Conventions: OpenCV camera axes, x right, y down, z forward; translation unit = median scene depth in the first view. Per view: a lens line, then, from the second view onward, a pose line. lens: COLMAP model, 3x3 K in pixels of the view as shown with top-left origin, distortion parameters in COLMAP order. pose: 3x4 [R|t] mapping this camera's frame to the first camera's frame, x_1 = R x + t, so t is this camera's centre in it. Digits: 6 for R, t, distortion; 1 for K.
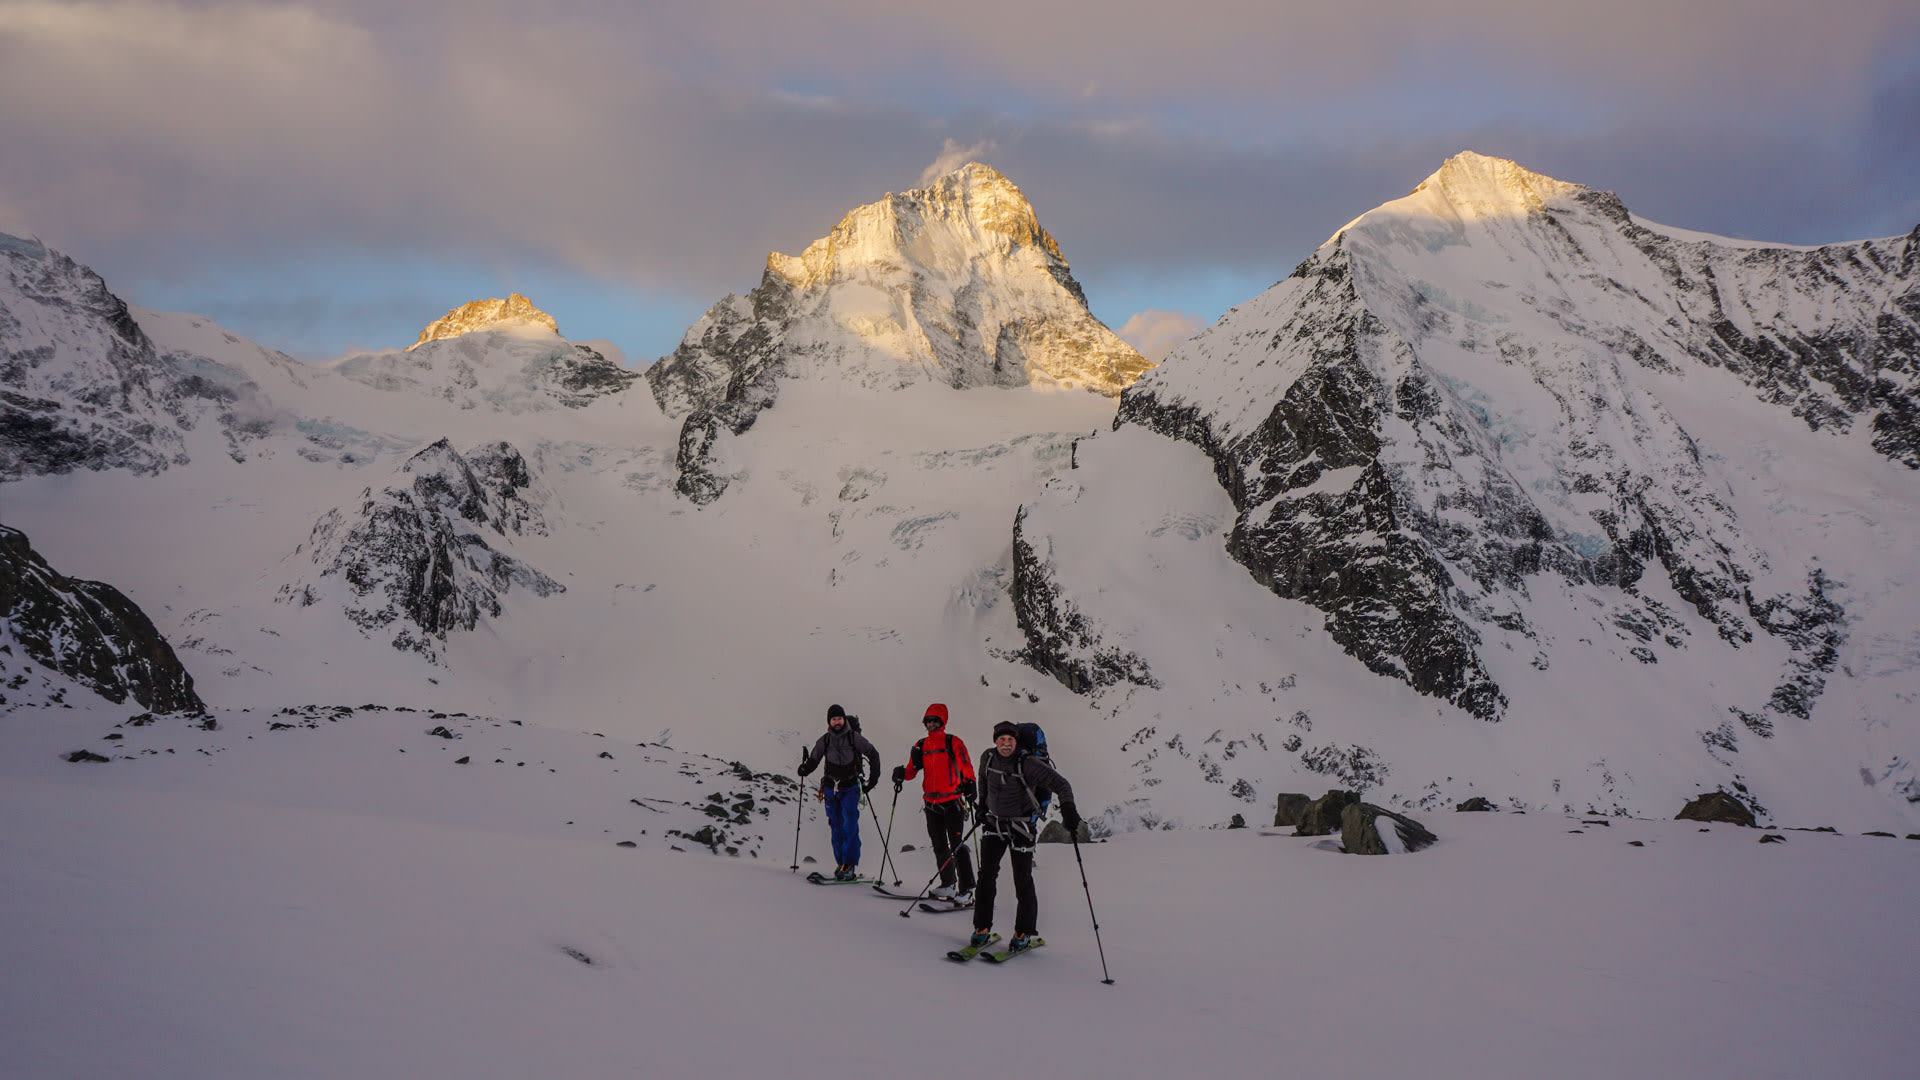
lens RADIAL K [[1290.9, 0, 960.0], [0, 1290.9, 540.0], [0, 0, 1]] dist [-0.052930, 0.035946]
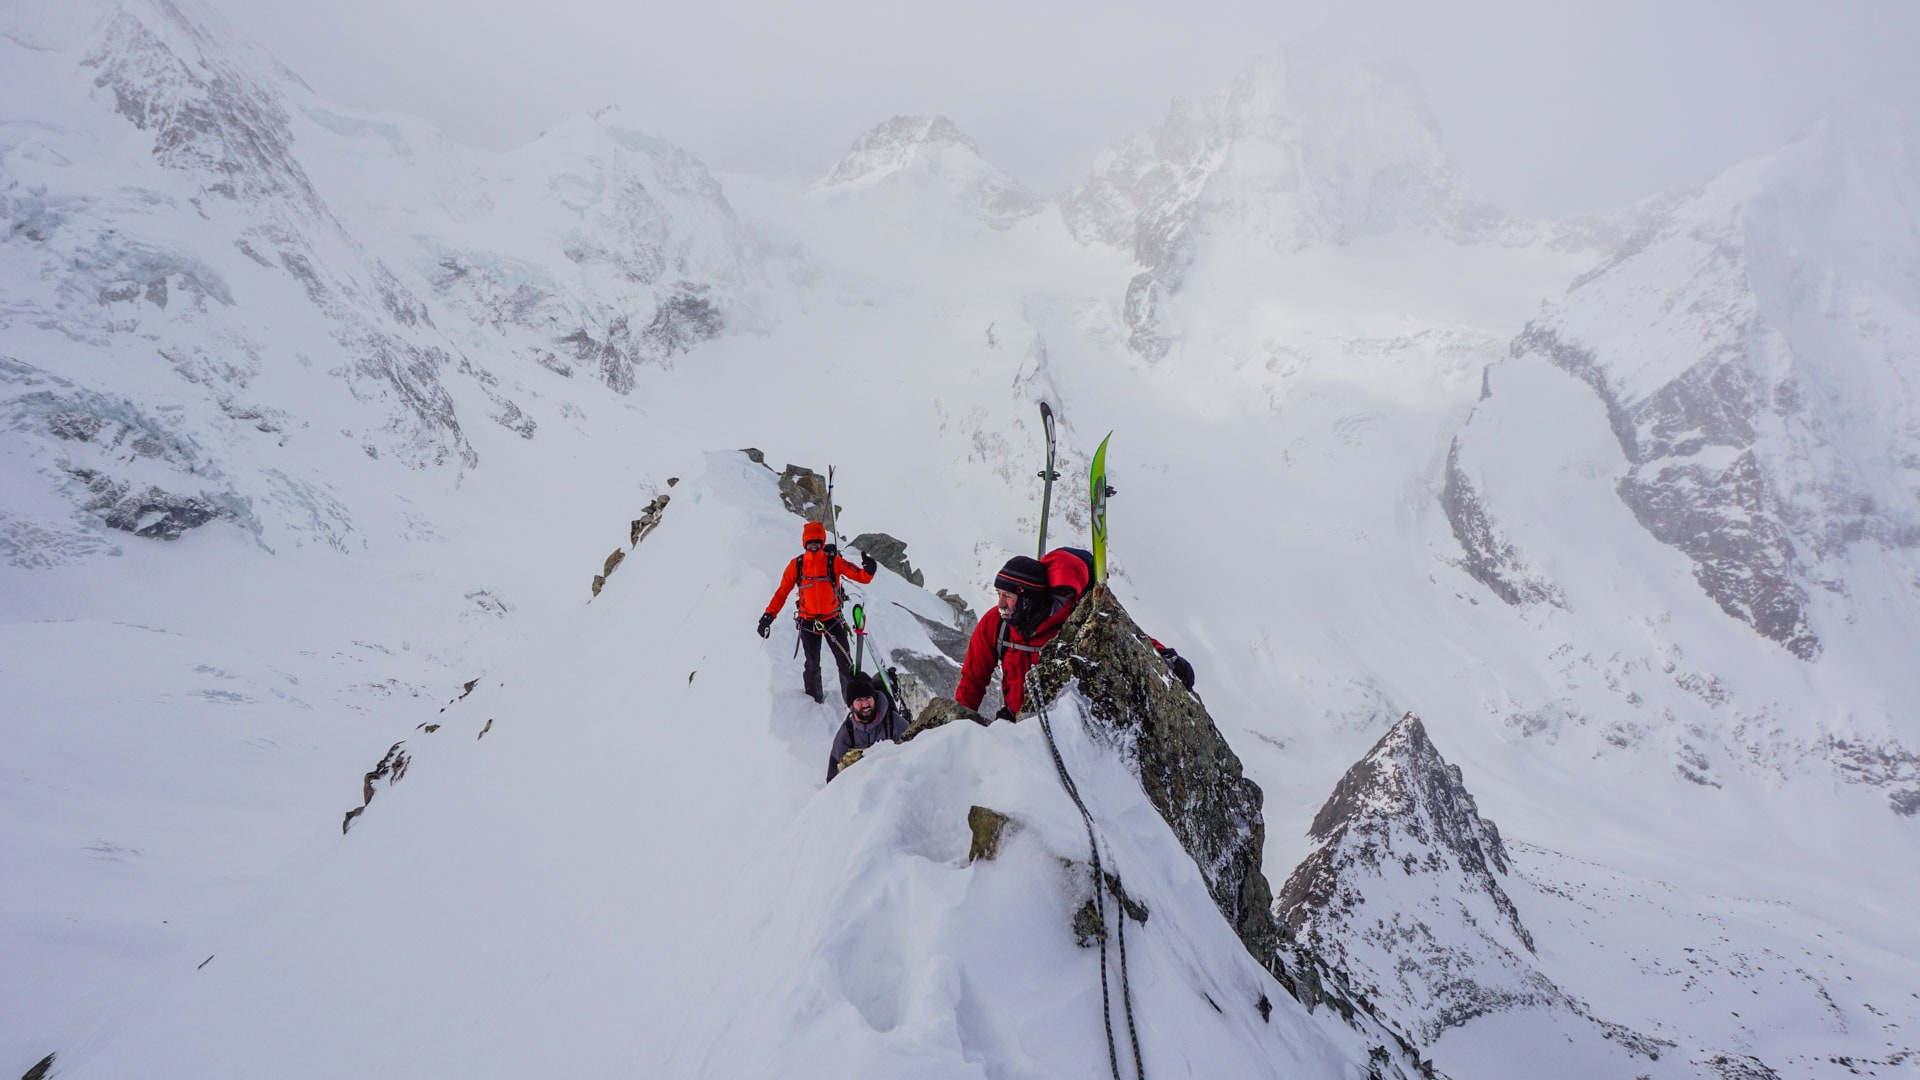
lens RADIAL K [[1290.9, 0, 960.0], [0, 1290.9, 540.0], [0, 0, 1]] dist [-0.052930, 0.035946]
pose [[0.988395, 0.084675, -0.126115, -0.312150], [-0.048119, 0.962000, 0.268775, -0.279842], [0.144081, -0.259587, 0.954911, -0.411736]]
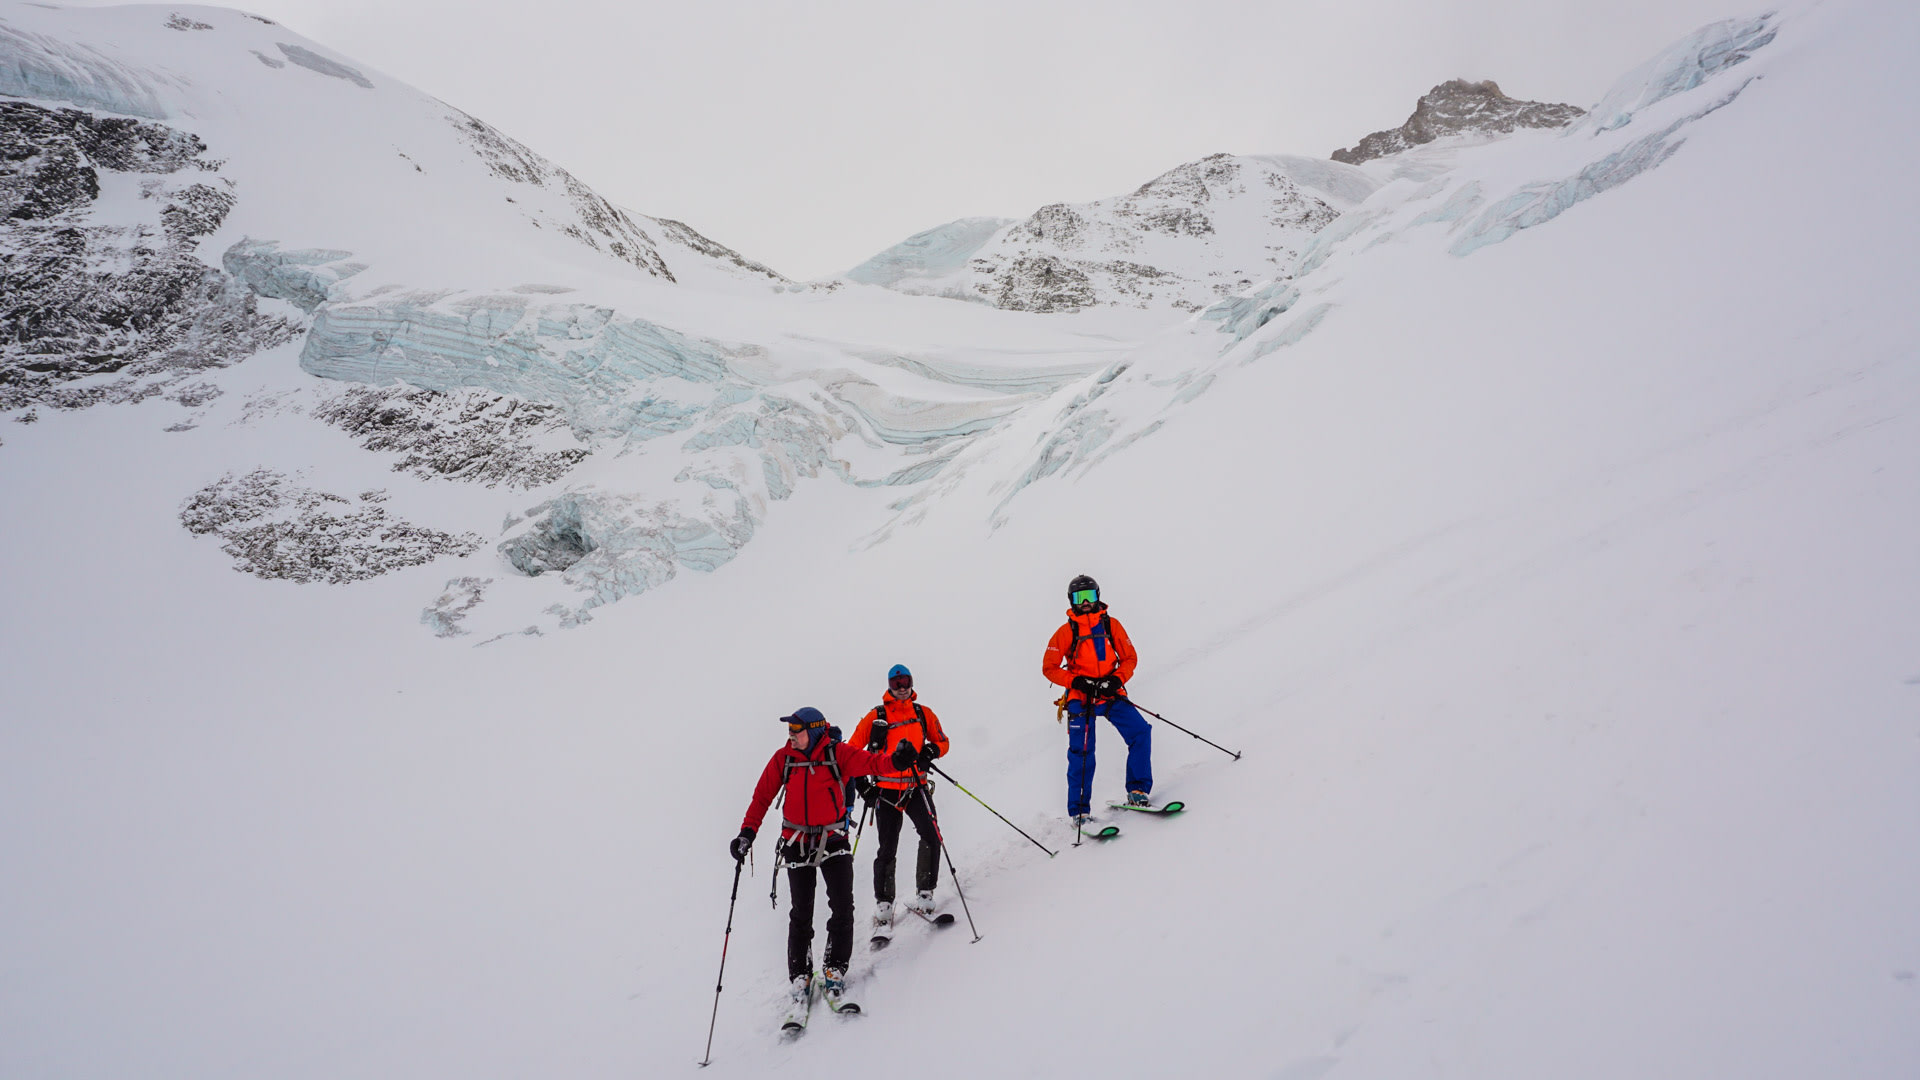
lens RADIAL K [[1290.9, 0, 960.0], [0, 1290.9, 540.0], [0, 0, 1]] dist [-0.052930, 0.035946]
pose [[0.817369, -0.093311, -0.568508, -0.564918], [0.020980, 0.990963, -0.132485, -0.069282], [0.575733, 0.096362, 0.811940, 1.386529]]
